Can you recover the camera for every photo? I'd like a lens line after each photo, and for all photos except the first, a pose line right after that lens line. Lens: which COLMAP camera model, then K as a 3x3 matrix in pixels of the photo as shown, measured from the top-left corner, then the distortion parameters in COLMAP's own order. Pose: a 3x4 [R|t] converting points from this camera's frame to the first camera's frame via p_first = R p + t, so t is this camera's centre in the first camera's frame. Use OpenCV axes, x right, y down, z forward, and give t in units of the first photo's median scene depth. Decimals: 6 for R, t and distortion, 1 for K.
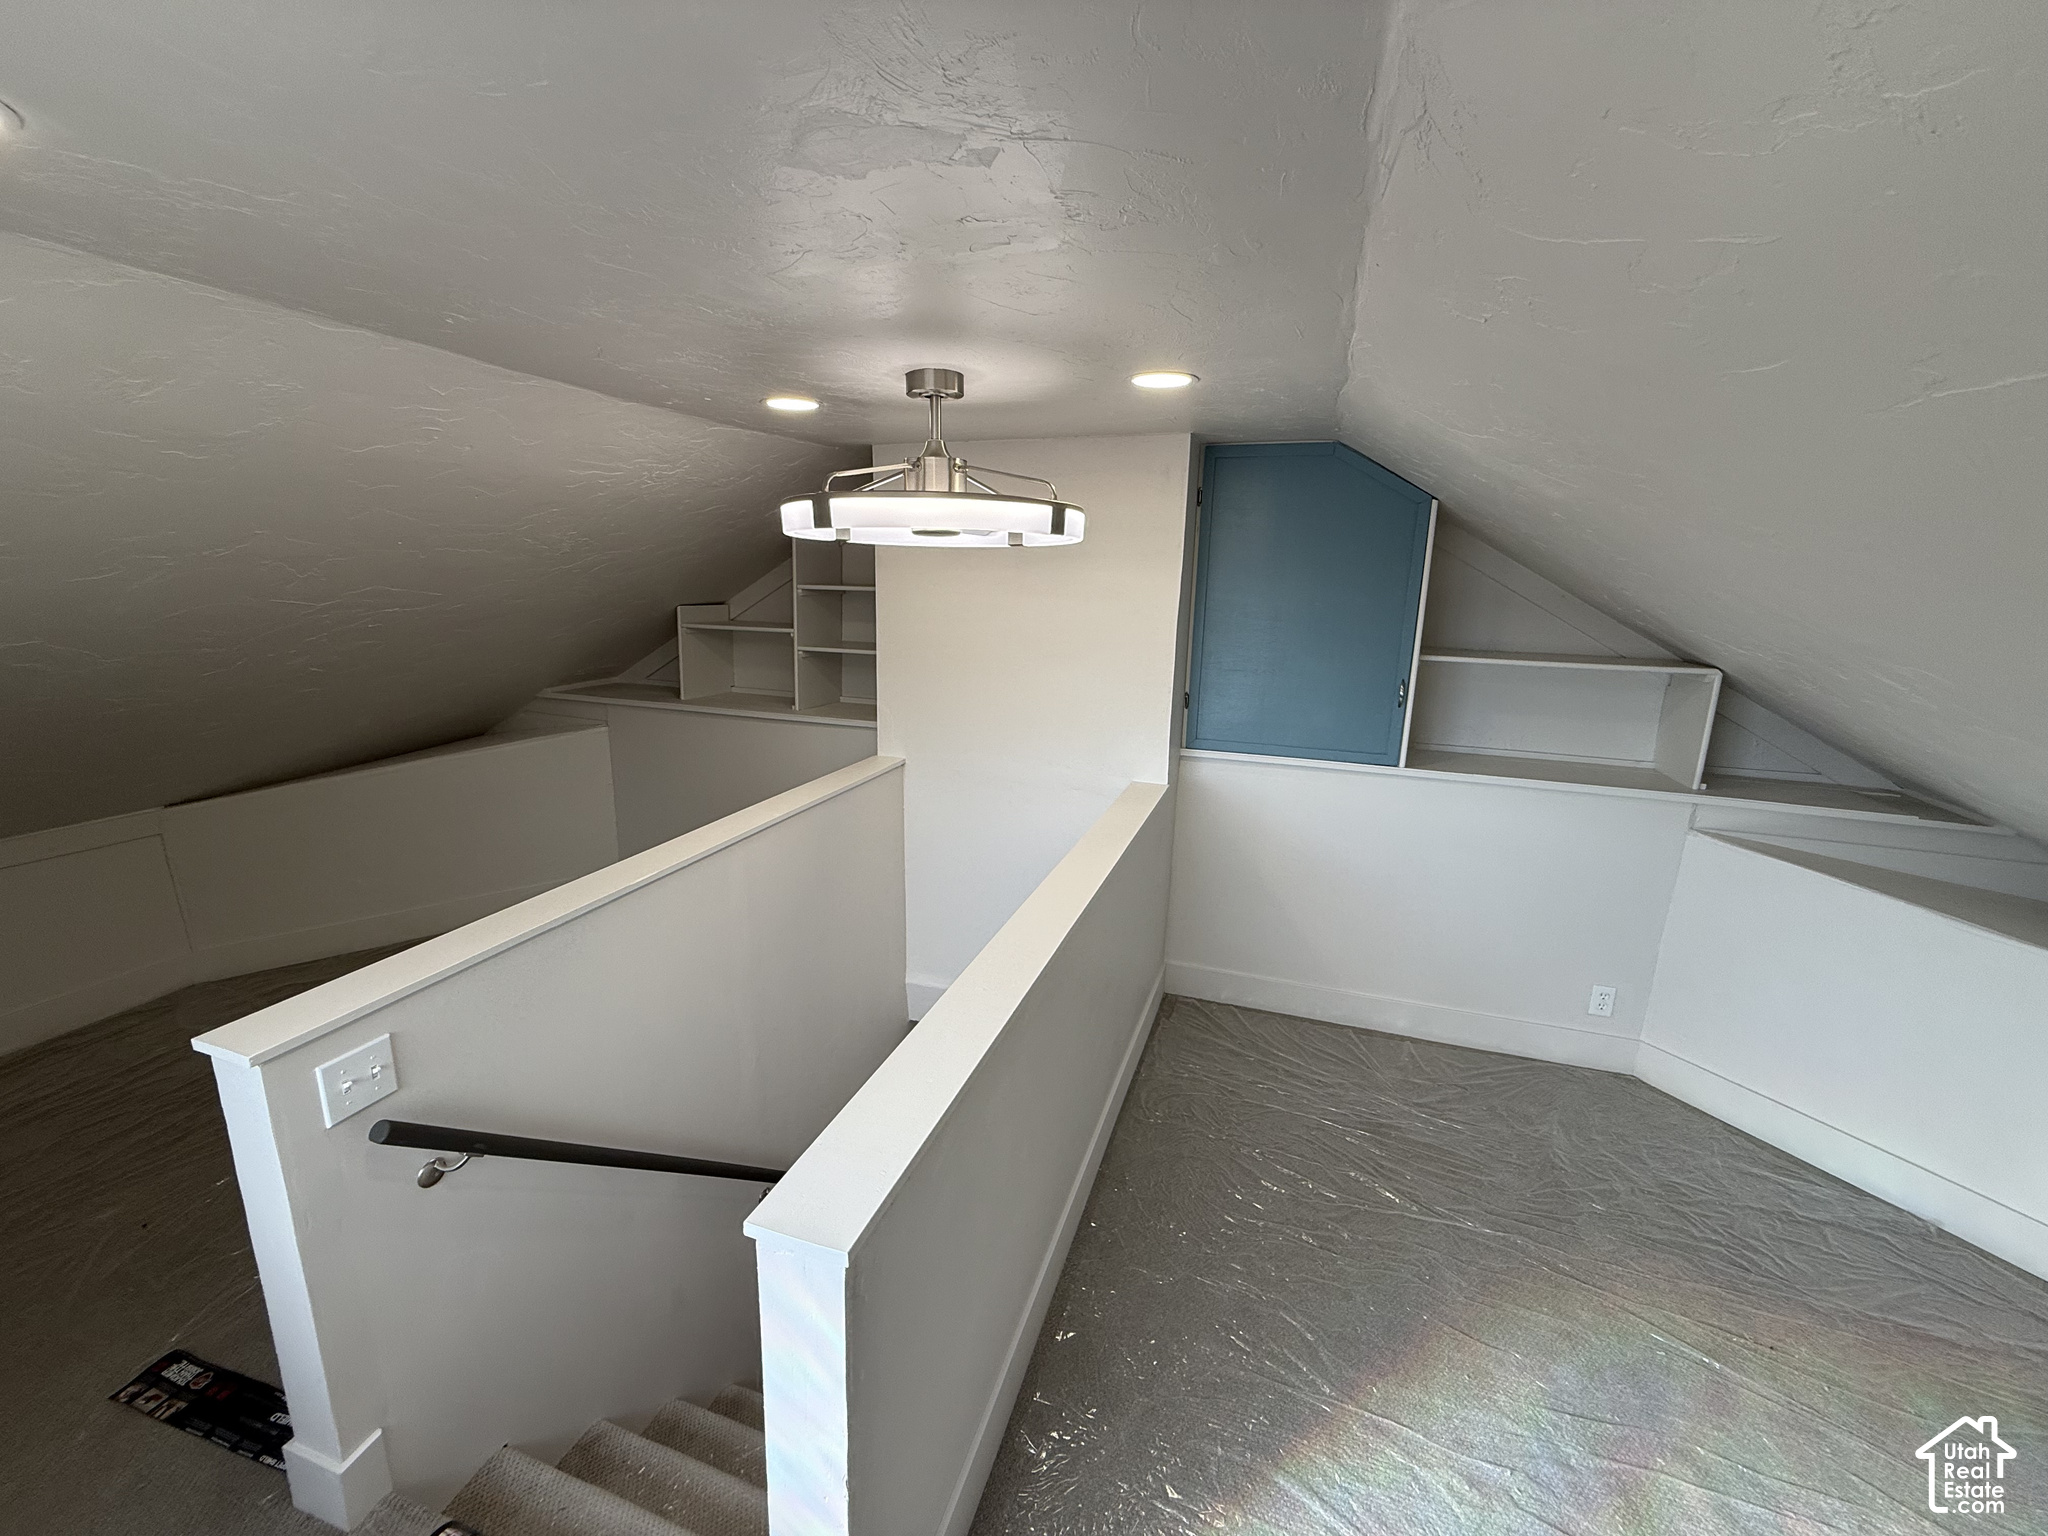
lens RADIAL K [[818.6, 0, 1017.9], [0, 818.6, 769.3], [0, 0, 1]] dist [0.000191, 0.000519]
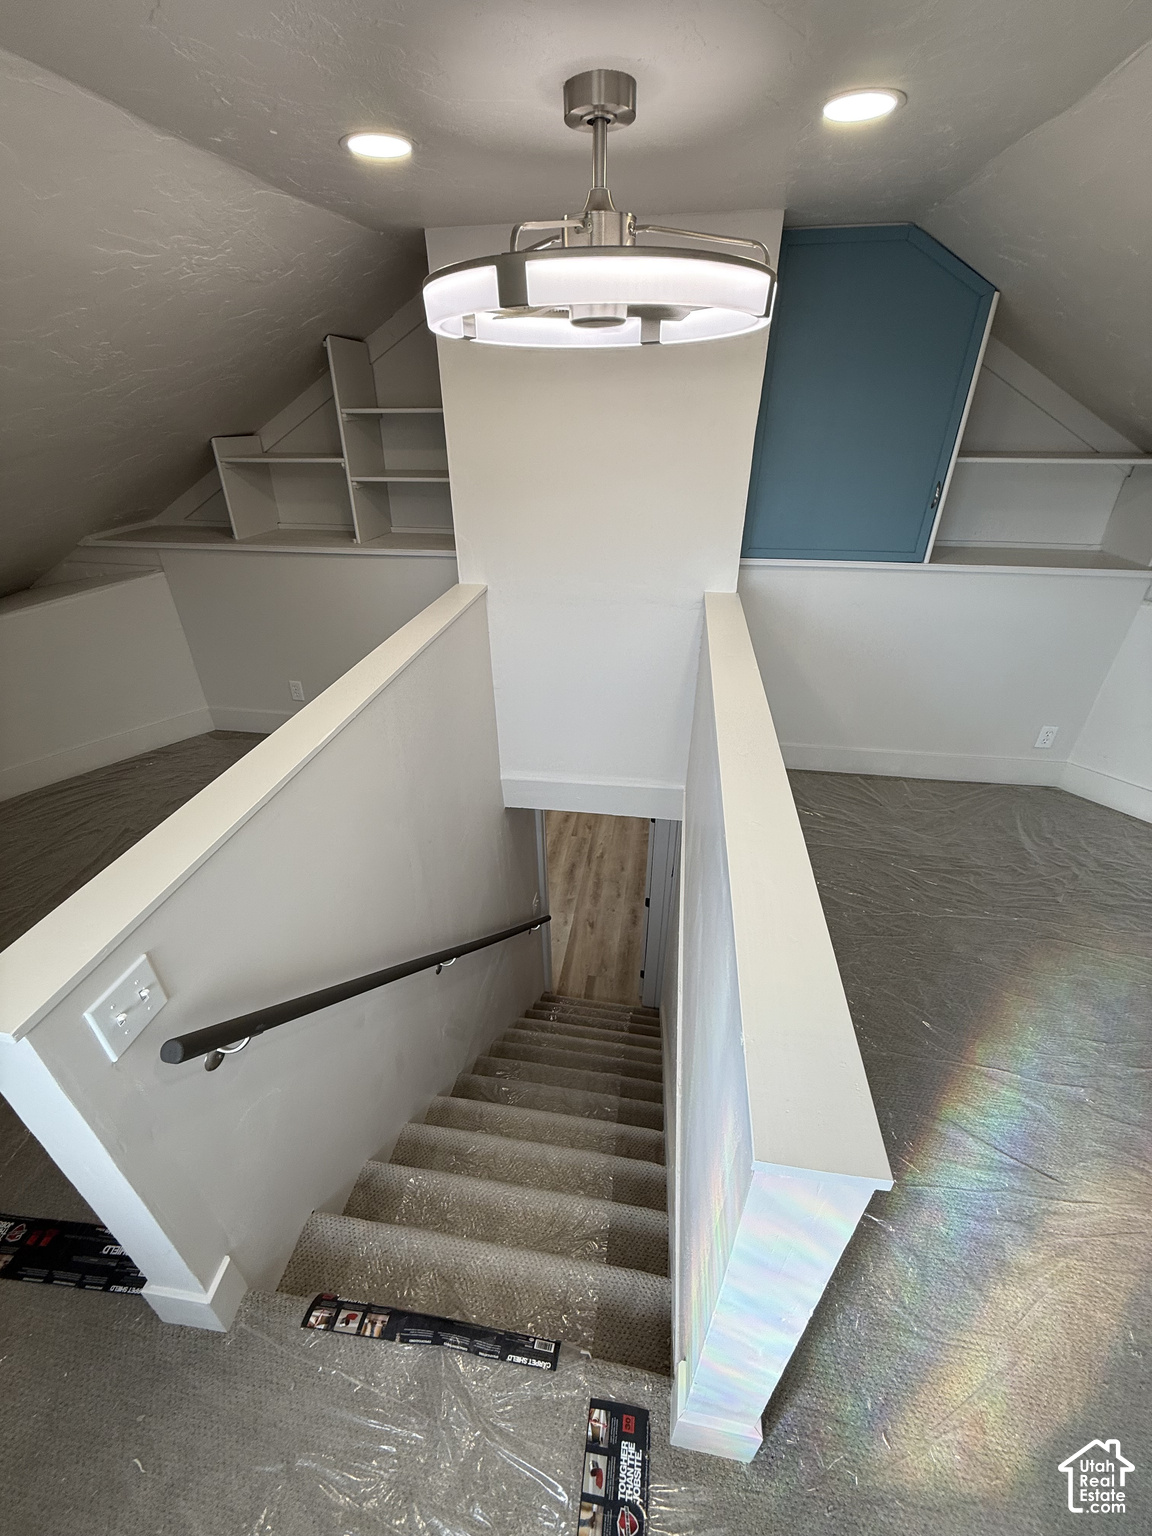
lens RADIAL K [[614.0, 0, 573.4], [0, 614.0, 764.7], [0, 0, 1]] dist [0.000191, 0.000519]
pose [[0.983625, -0.113773, 0.139775, -0.194317], [0.067594, 0.951828, 0.299091, -0.026245], [-0.167070, -0.284745, 0.943932, 0.176136]]
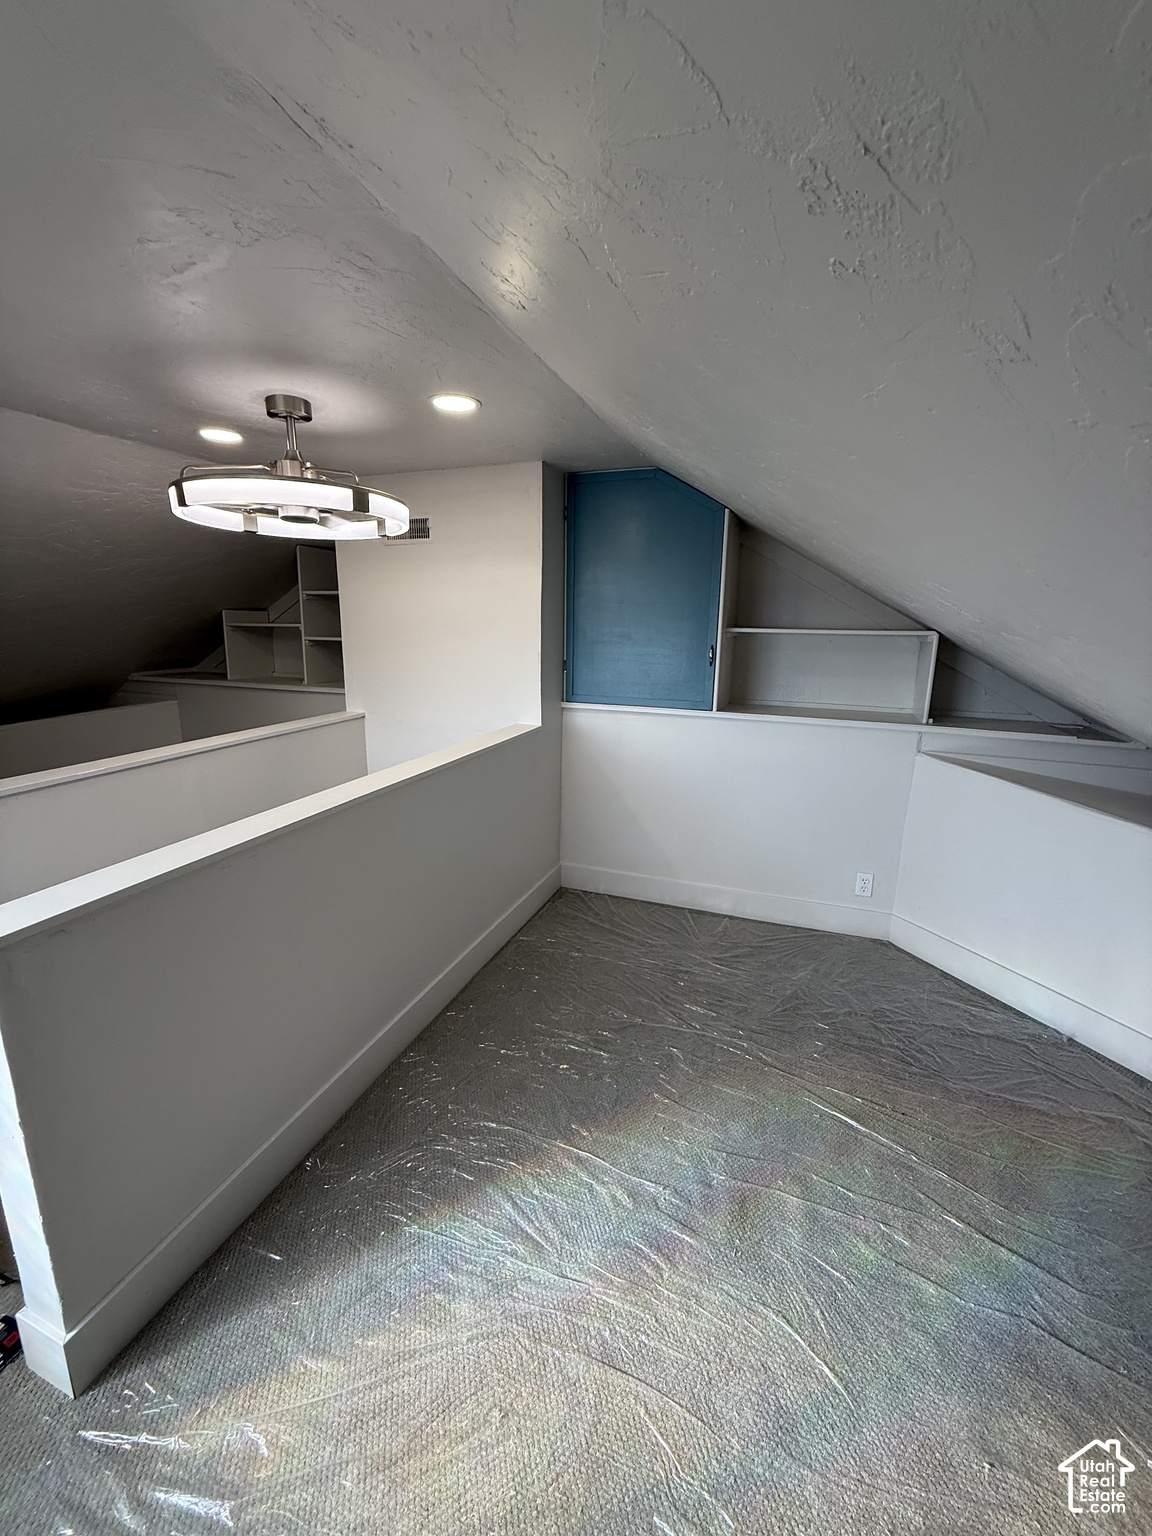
lens RADIAL K [[614.0, 0, 571.6], [0, 614.0, 762.1], [0, 0, 1]] dist [0.000191, 0.000519]
pose [[0.999700, -0.003595, -0.024241, 0.269716], [0.003389, 0.999958, -0.008542, 0.092650], [0.024271, 0.008458, 0.999670, -0.012625]]
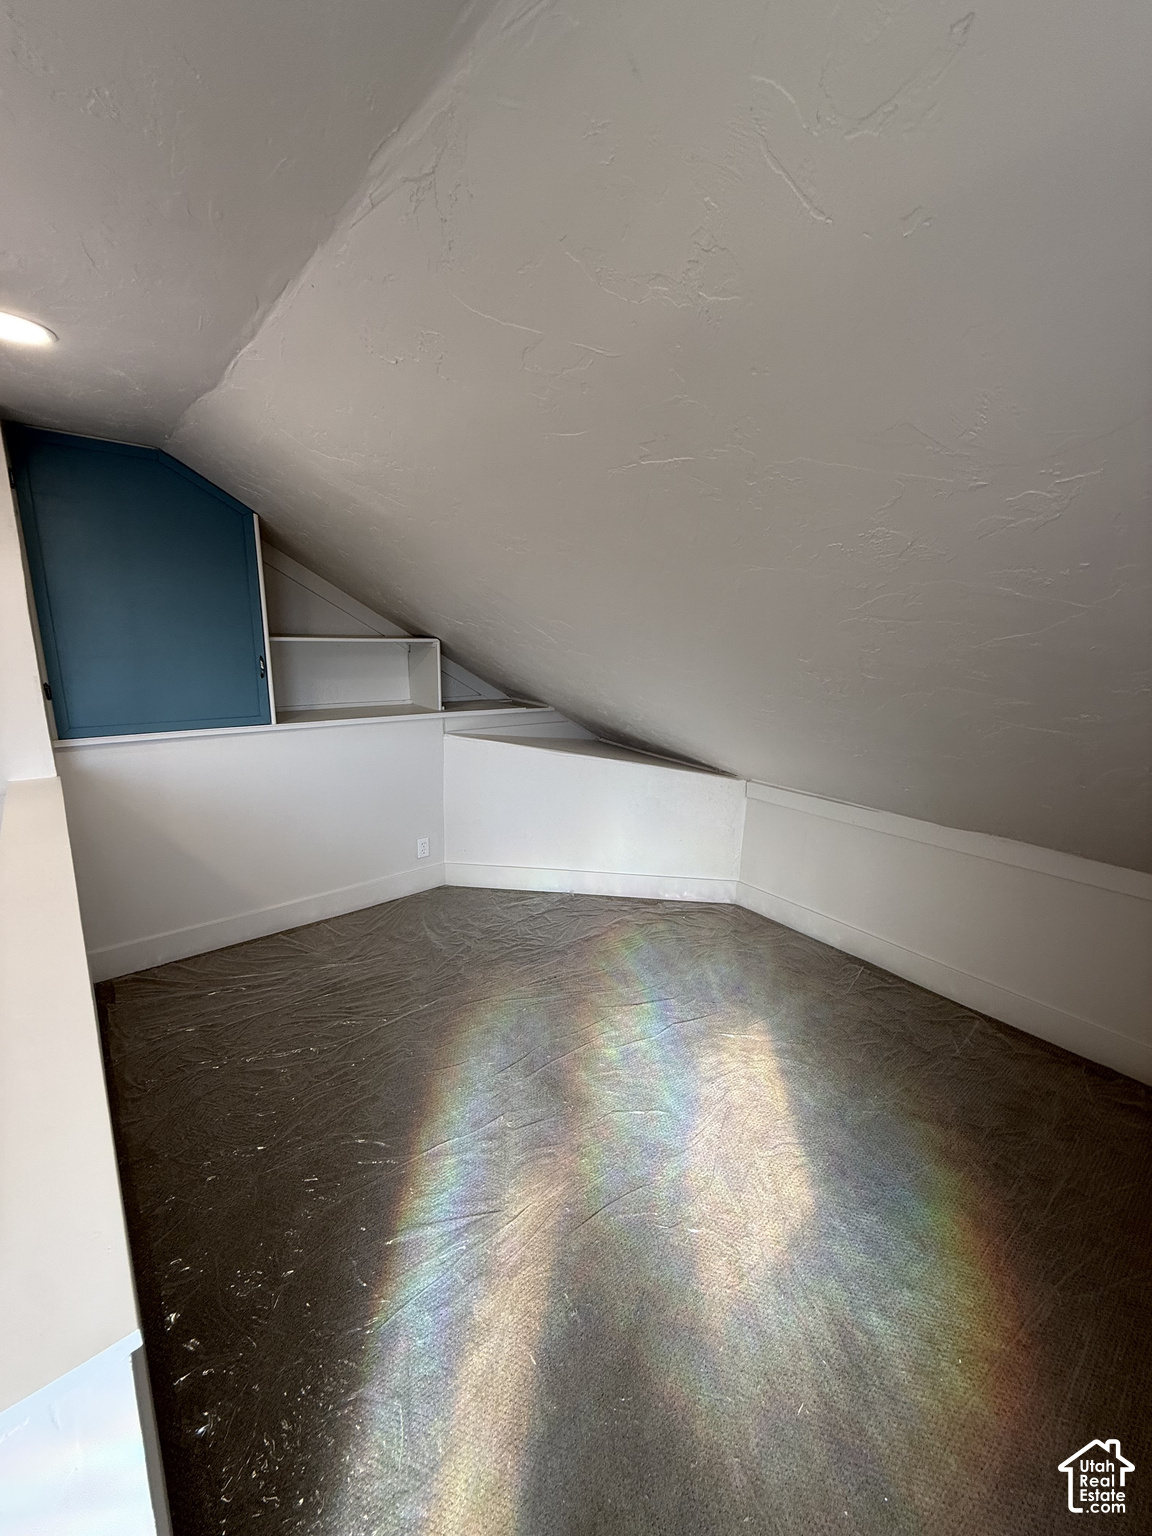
lens RADIAL K [[614.0, 0, 573.1], [0, 614.0, 765.3], [0, 0, 1]] dist [0.000191, 0.000519]
pose [[0.507262, -0.201663, 0.837865, -0.122922], [0.176154, 0.975971, 0.128256, 0.020737], [-0.843596, 0.082534, 0.530597, 0.095396]]
